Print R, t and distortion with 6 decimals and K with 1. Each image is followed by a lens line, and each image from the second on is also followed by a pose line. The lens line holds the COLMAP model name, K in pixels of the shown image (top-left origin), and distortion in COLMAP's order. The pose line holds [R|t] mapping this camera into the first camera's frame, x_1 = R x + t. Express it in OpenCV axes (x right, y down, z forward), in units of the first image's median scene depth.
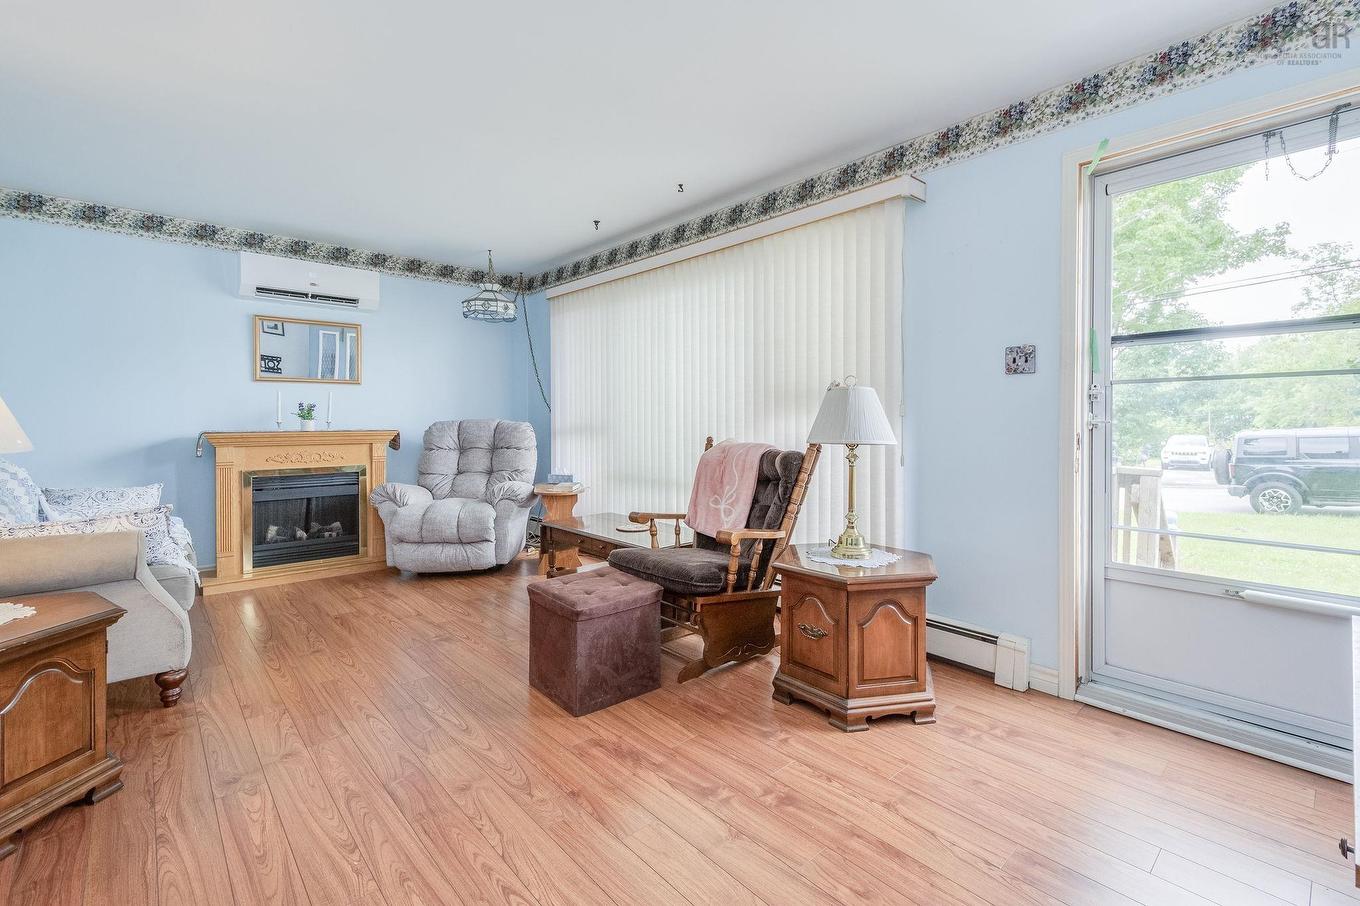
lens RADIAL K [[603.9, 0, 702.2], [0, 603.9, 421.8], [0, 0, 1]] dist [0.001582, -0.000406]
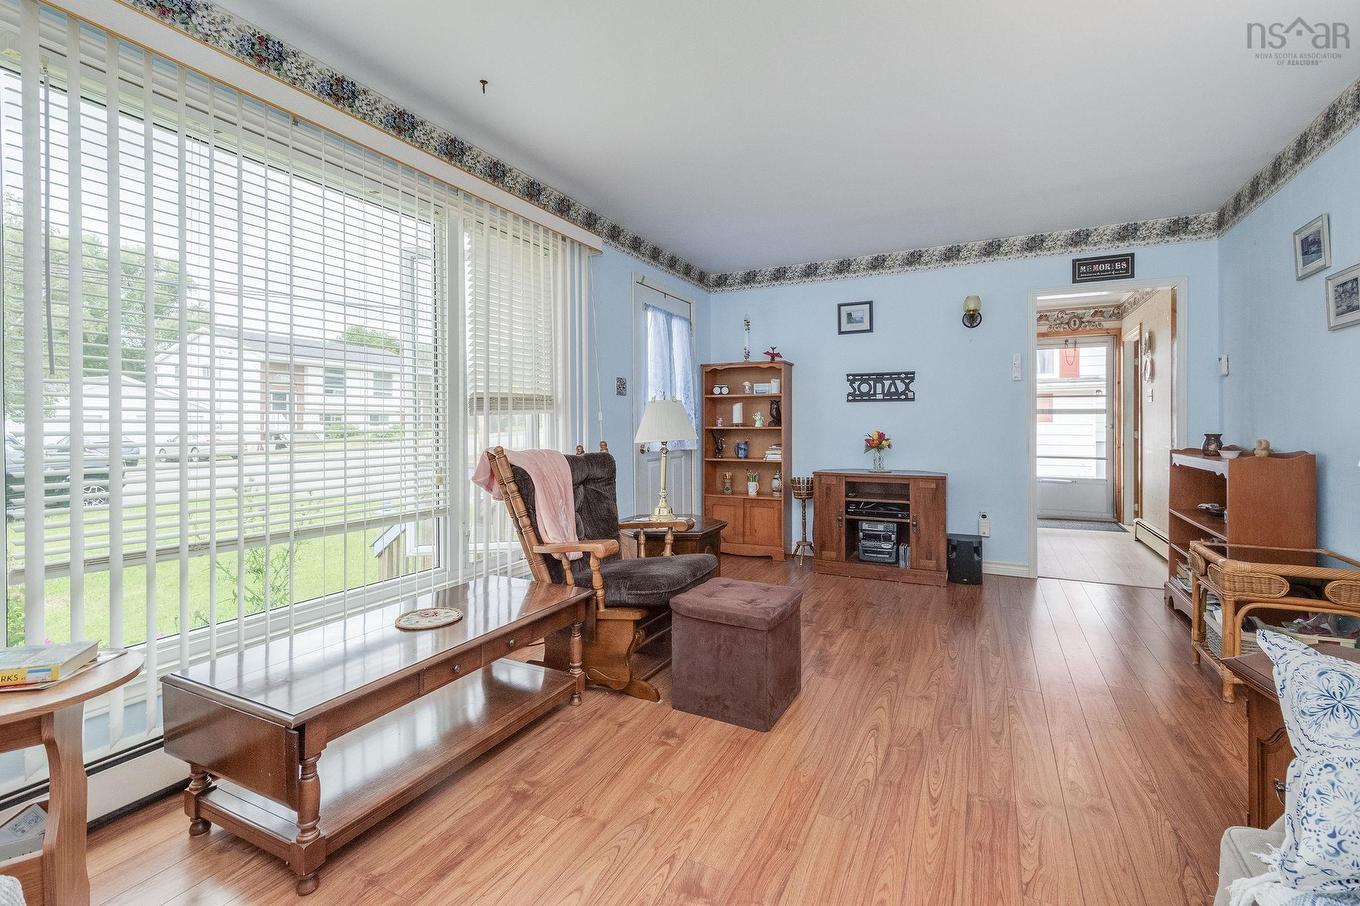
lens RADIAL K [[603.9, 0, 702.2], [0, 603.9, 421.8], [0, 0, 1]] dist [0.001582, -0.000406]
pose [[-0.370520, 0.005374, 0.928809, -0.643540], [0.016030, 0.999871, 0.000609, -0.003863], [-0.928686, 0.015115, -0.370558, 0.859900]]
